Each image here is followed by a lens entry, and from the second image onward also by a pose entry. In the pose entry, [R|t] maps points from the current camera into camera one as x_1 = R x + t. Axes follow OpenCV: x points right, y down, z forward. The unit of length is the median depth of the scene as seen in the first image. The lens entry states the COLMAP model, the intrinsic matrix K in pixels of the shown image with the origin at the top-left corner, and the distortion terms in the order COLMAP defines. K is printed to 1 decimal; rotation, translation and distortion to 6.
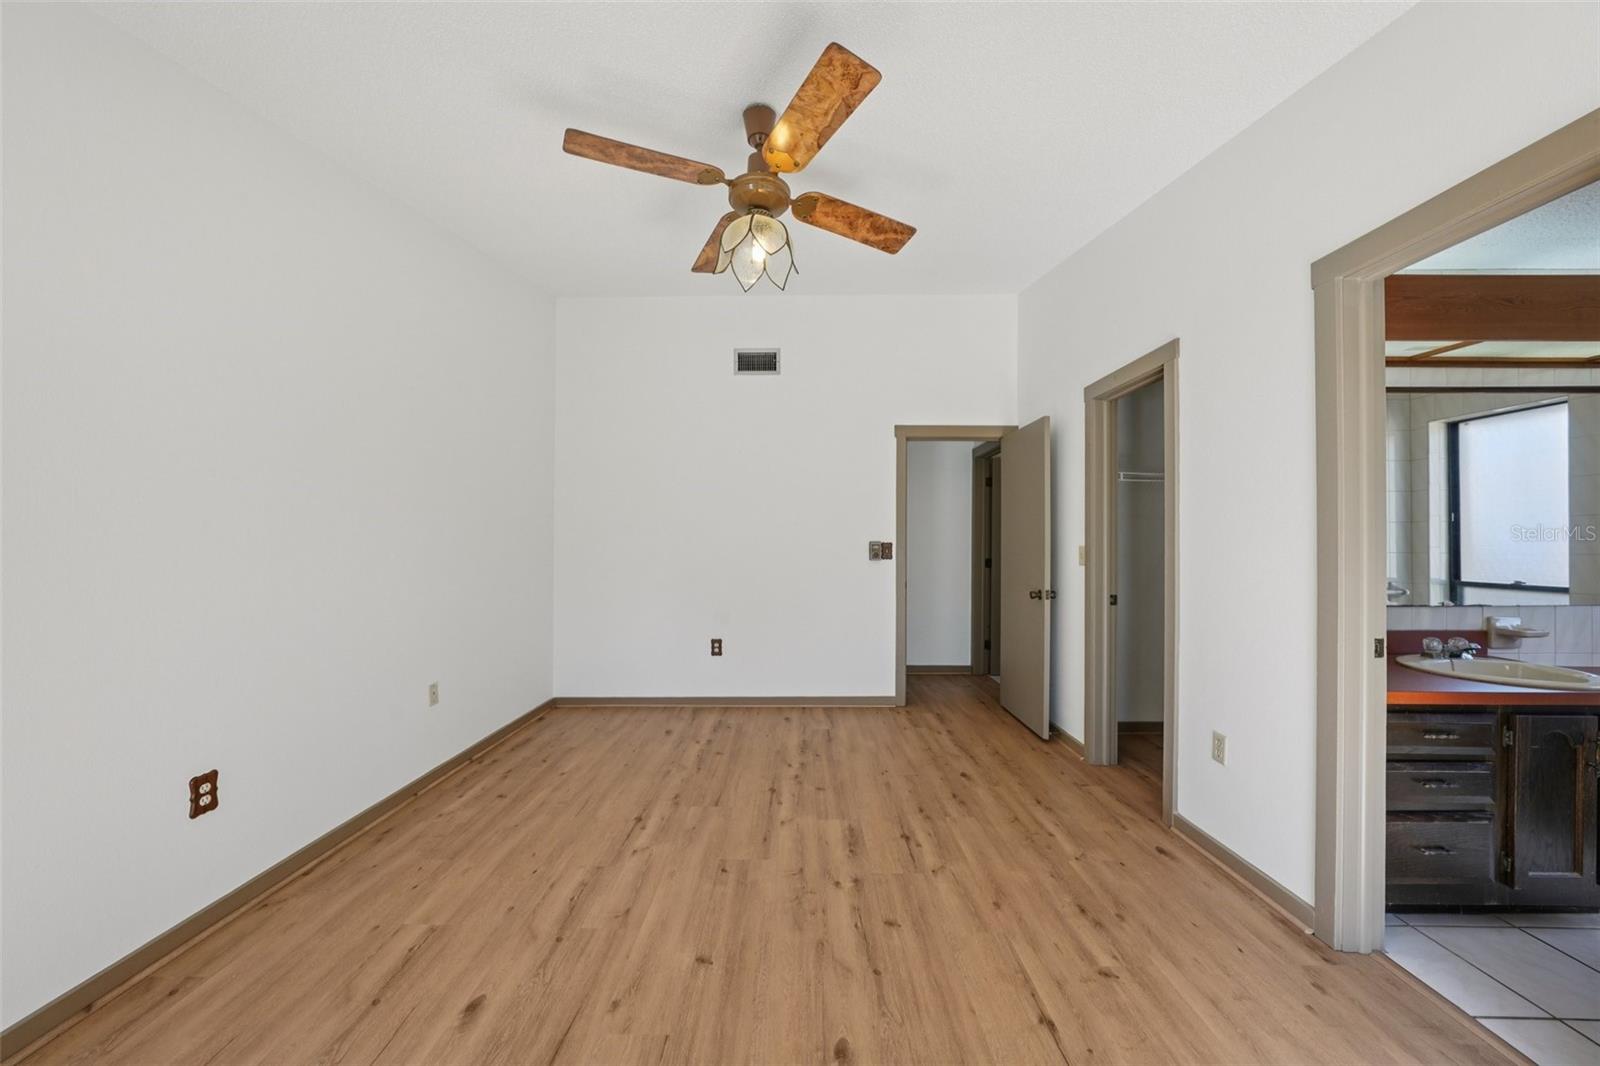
lens RADIAL K [[548.2, 0, 792.5], [0, 548.2, 539.6], [0, 0, 1]] dist [-0.028062, 0.006010]
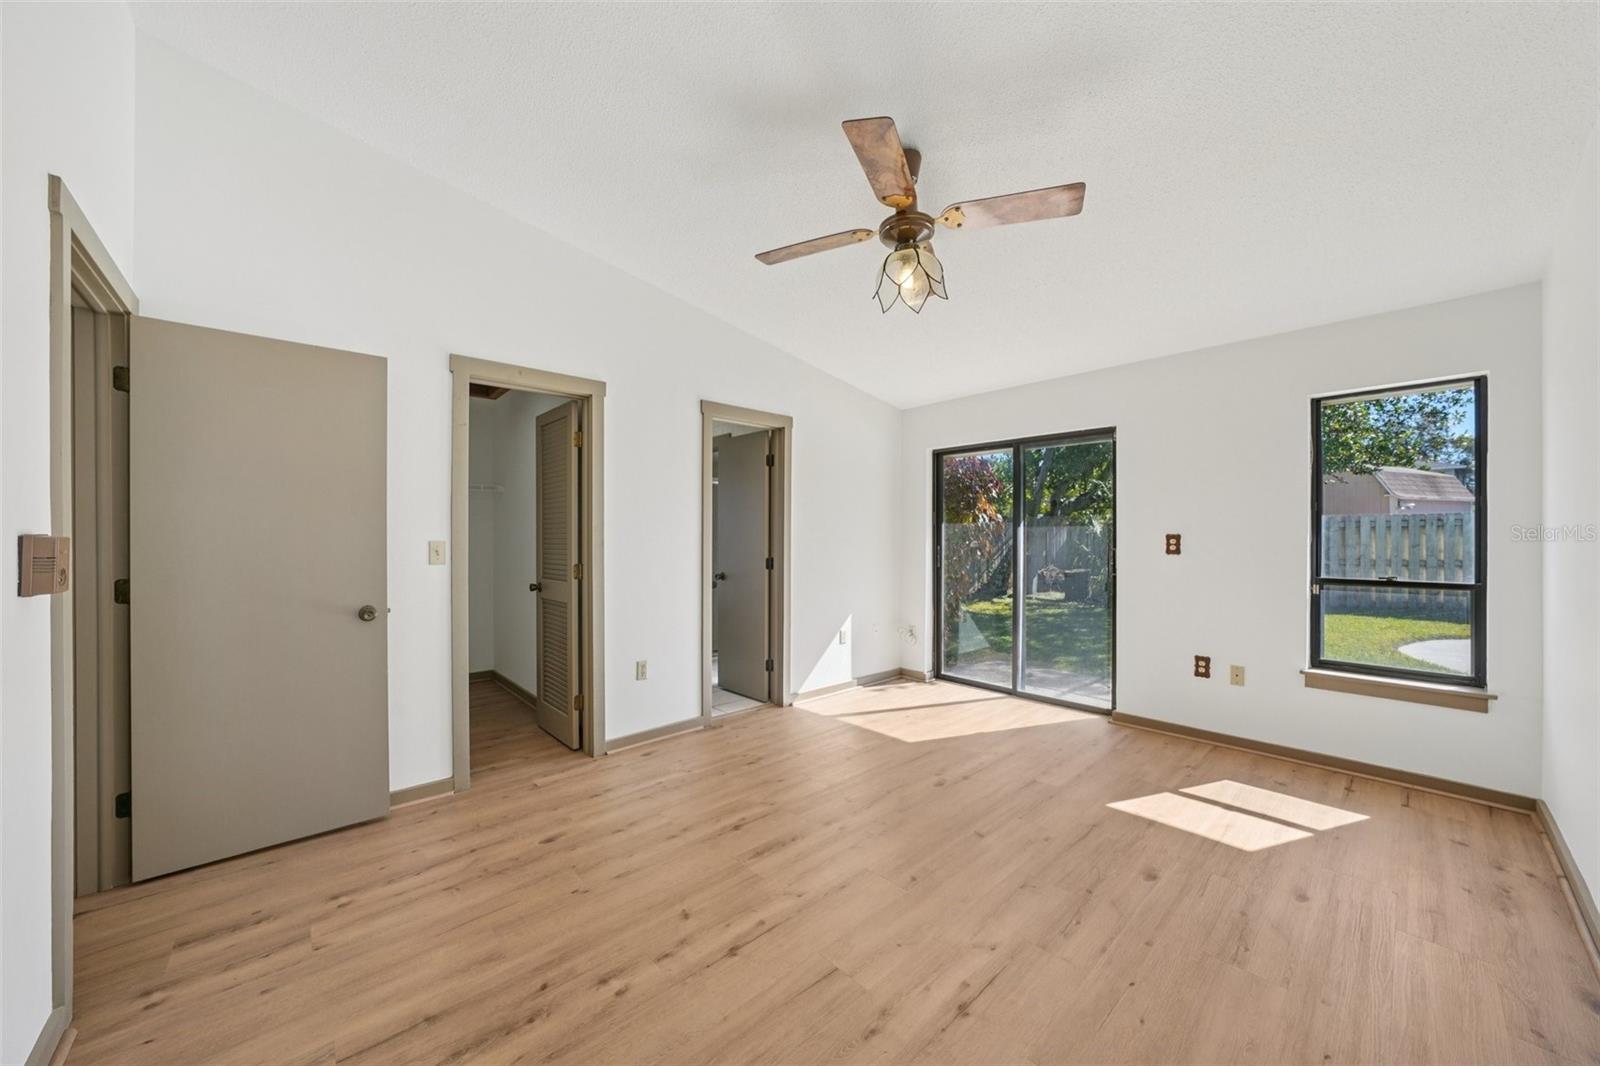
lens RADIAL K [[576.8, 0, 792.1], [0, 576.8, 539.9], [0, 0, 1]] dist [-0.015741, 0.000448]
pose [[-0.678308, -0.002787, 0.734773, -0.586396], [-0.002574, 0.999996, 0.001416, 0.009529], [-0.734773, -0.000931, -0.678312, 1.498122]]
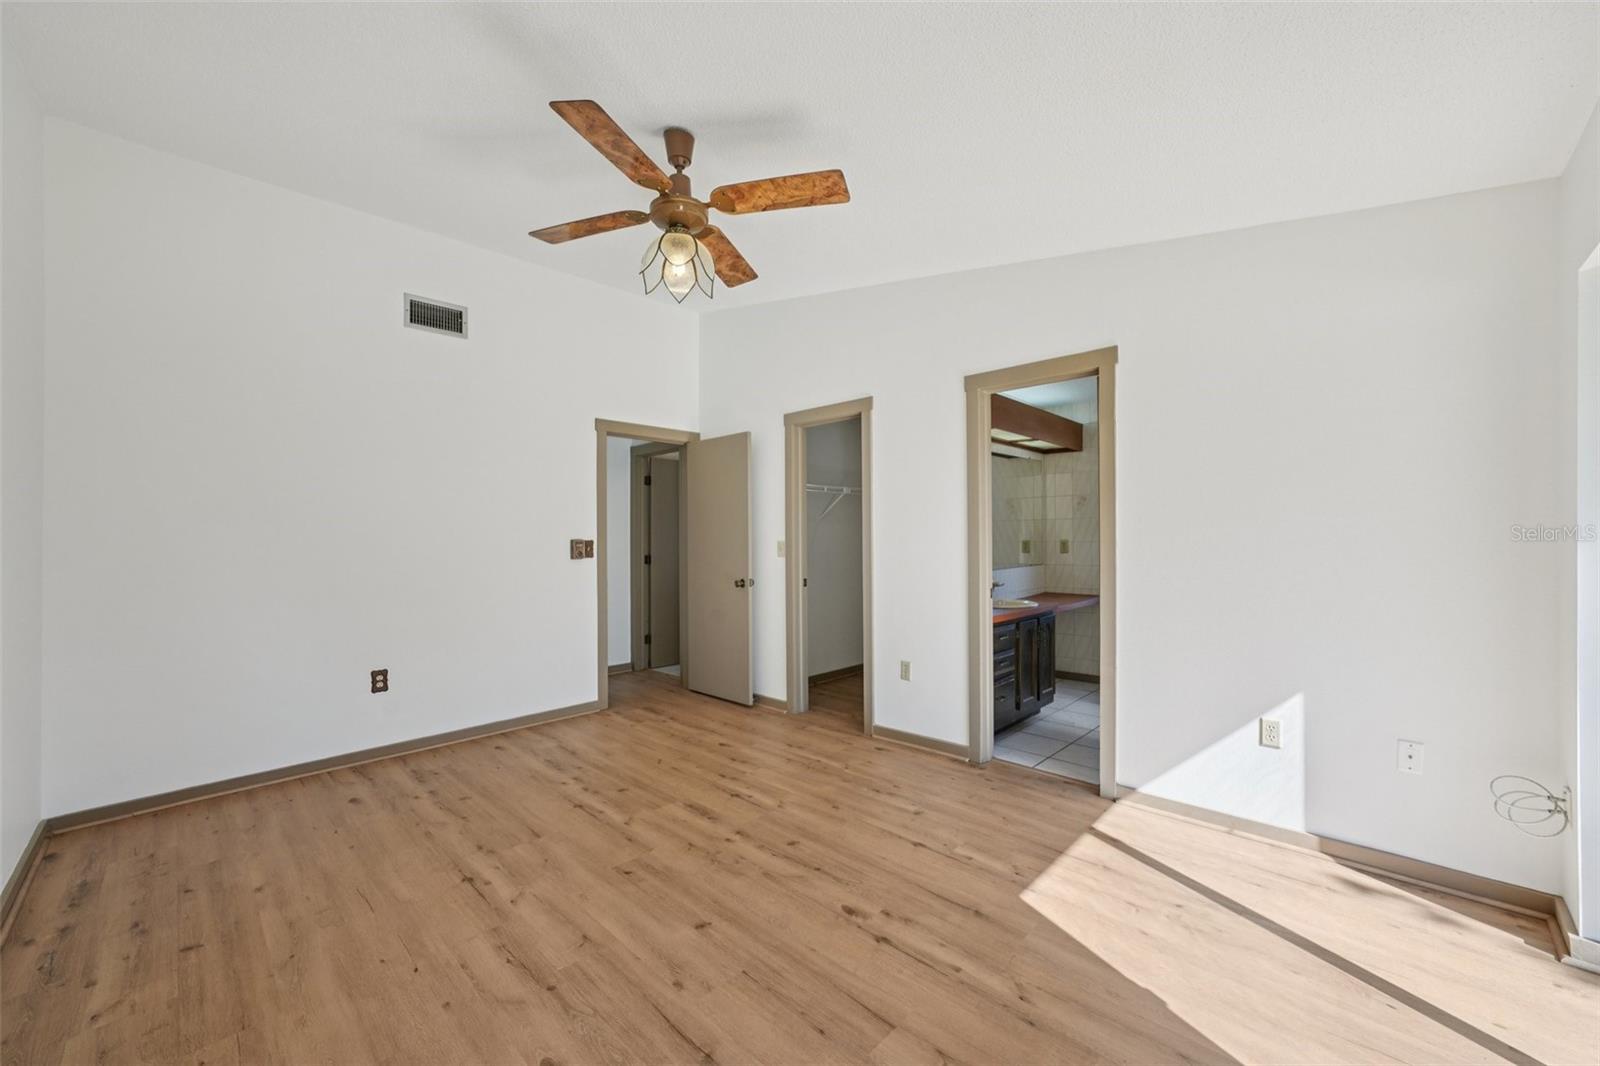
lens RADIAL K [[617.1, 0, 784.8], [0, 617.1, 533.4], [0, 0, 1]] dist [-0.016754, 0.004272]
pose [[0.699978, -0.001867, 0.714161, -0.586076], [0.006702, 0.999970, -0.003954, -0.000010], [-0.714132, 0.007554, 0.699970, 0.009894]]
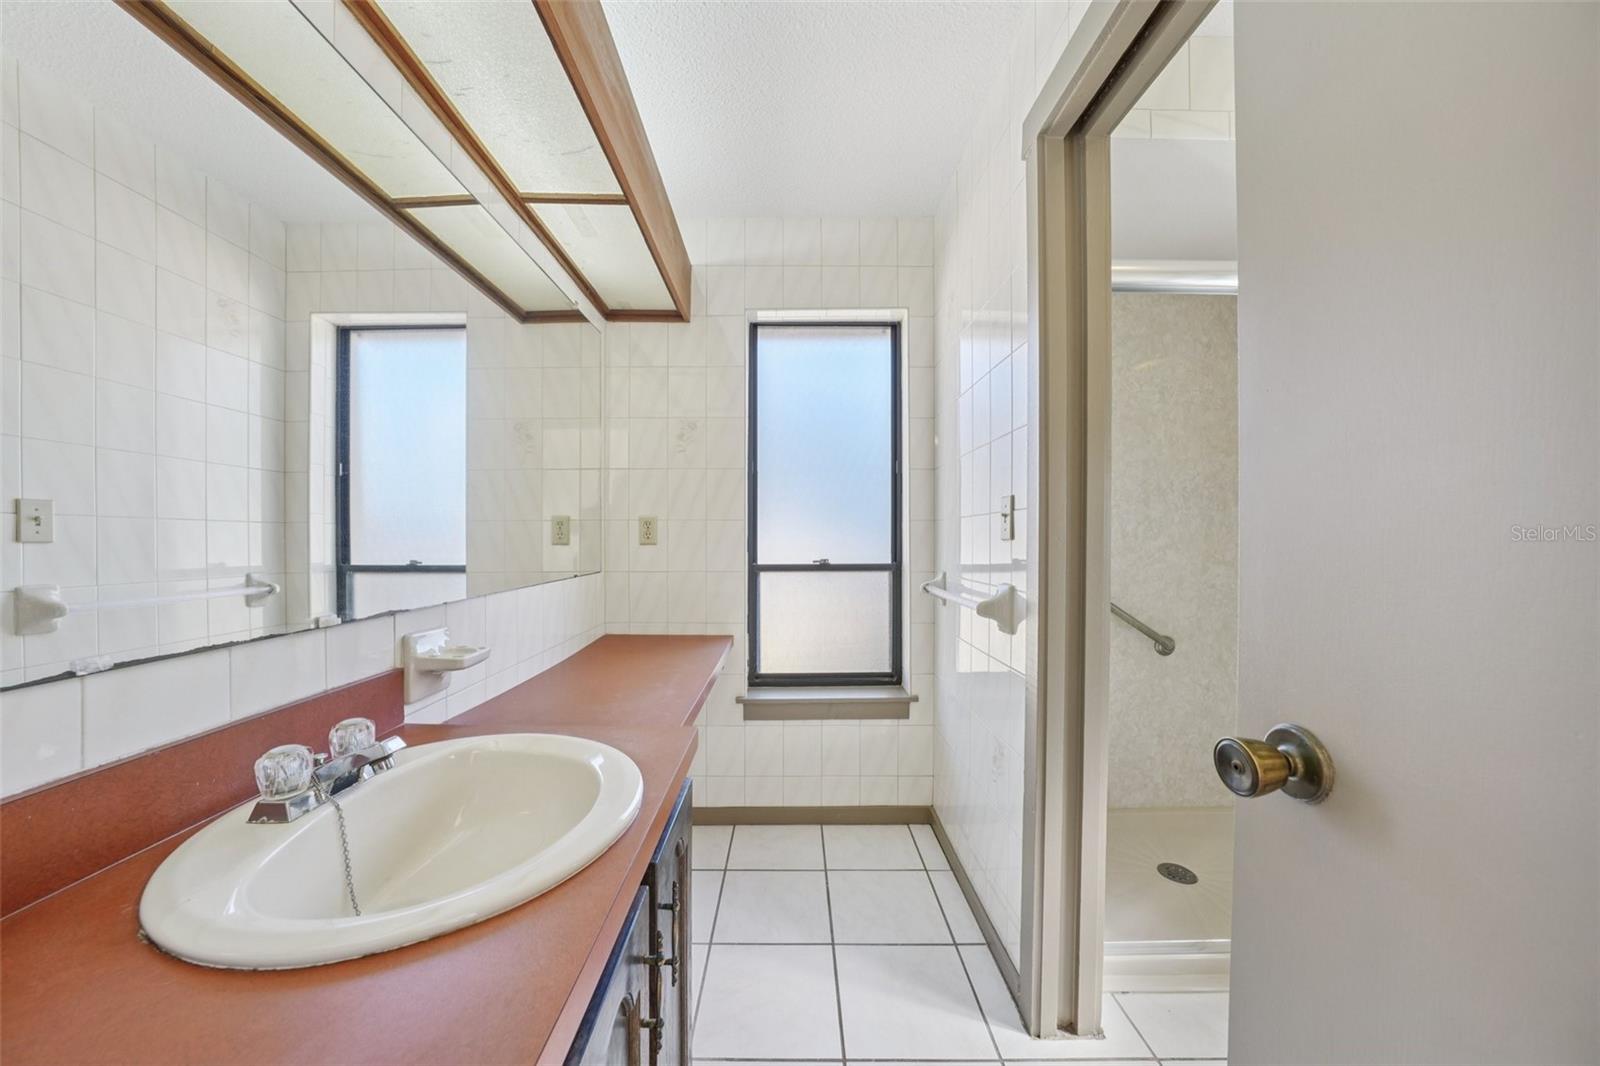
lens RADIAL K [[554.4, 0, 796.0], [0, 554.4, 537.3], [0, 0, 1]] dist [-0.030923, 0.006733]
pose [[-0.016550, -0.001791, 0.999861, 0.730699], [-0.003429, 0.999993, 0.001734, 0.052149], [-0.999857, -0.003400, -0.016556, 0.586636]]
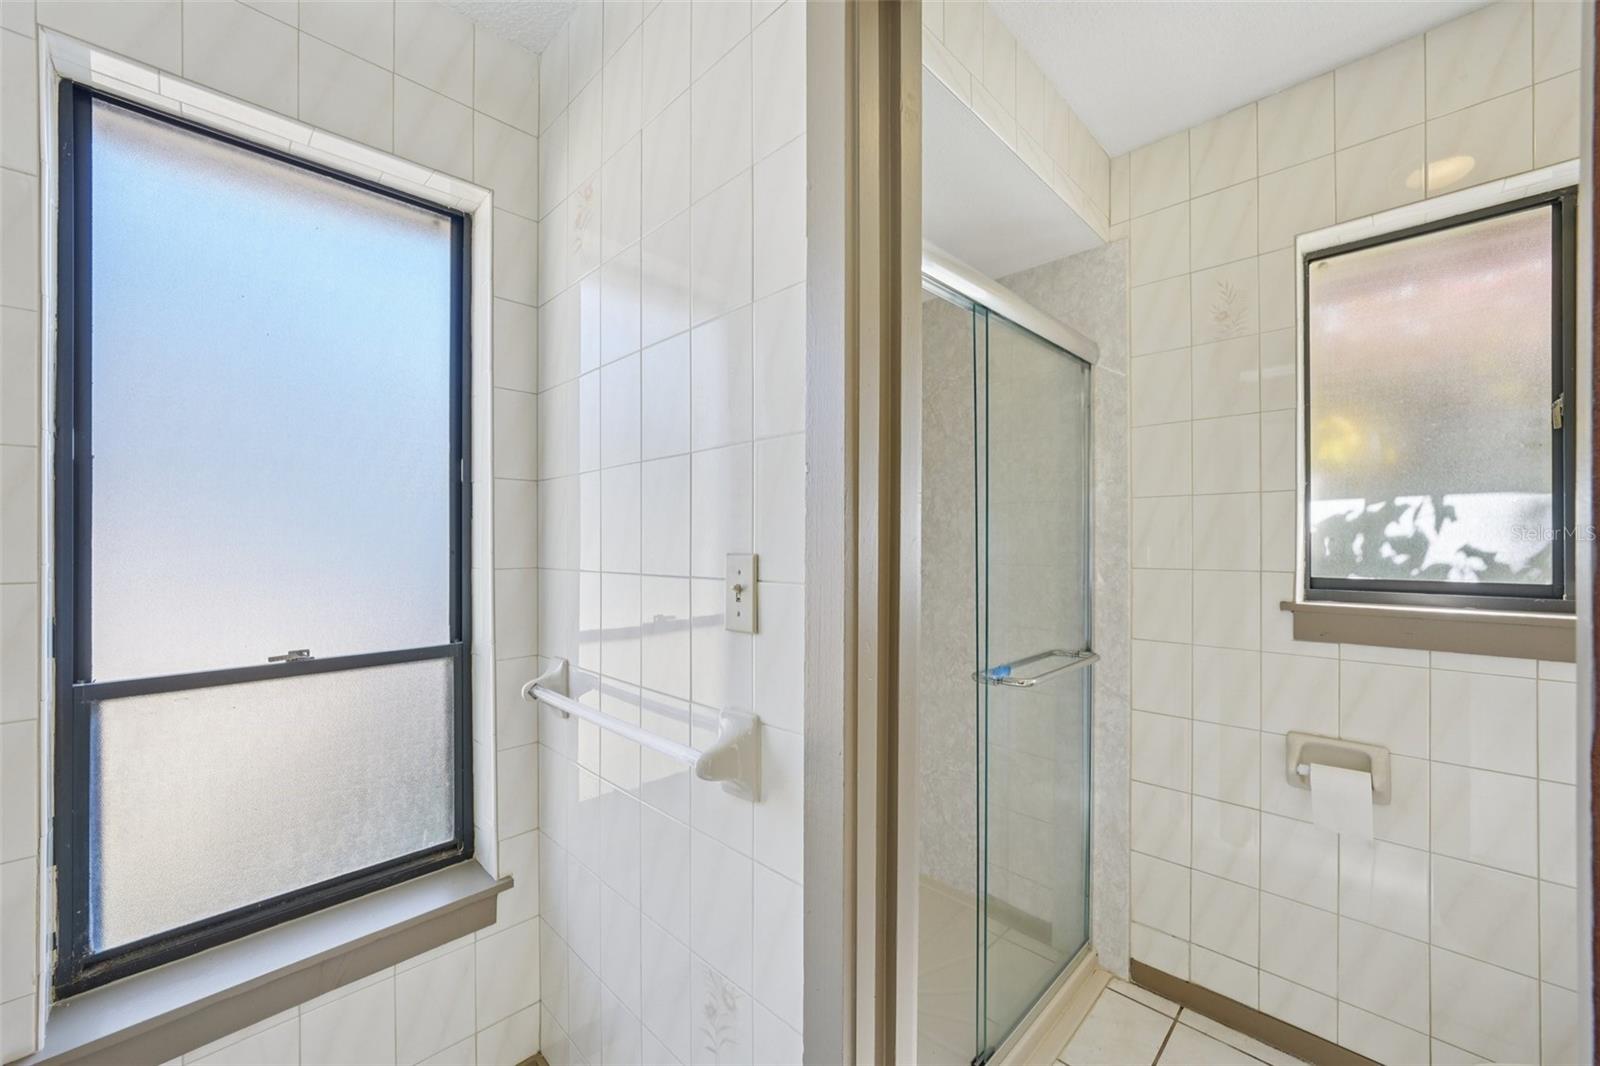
lens RADIAL K [[600.8, 0, 777.9], [0, 600.8, 540.4], [0, 0, 1]] dist [-0.017045, 0.003604]
pose [[-0.700604, 0.006805, 0.713518, 1.038871], [0.003483, 0.999975, -0.006116, 0.006949], [-0.713542, -0.001800, -0.700610, 0.583806]]
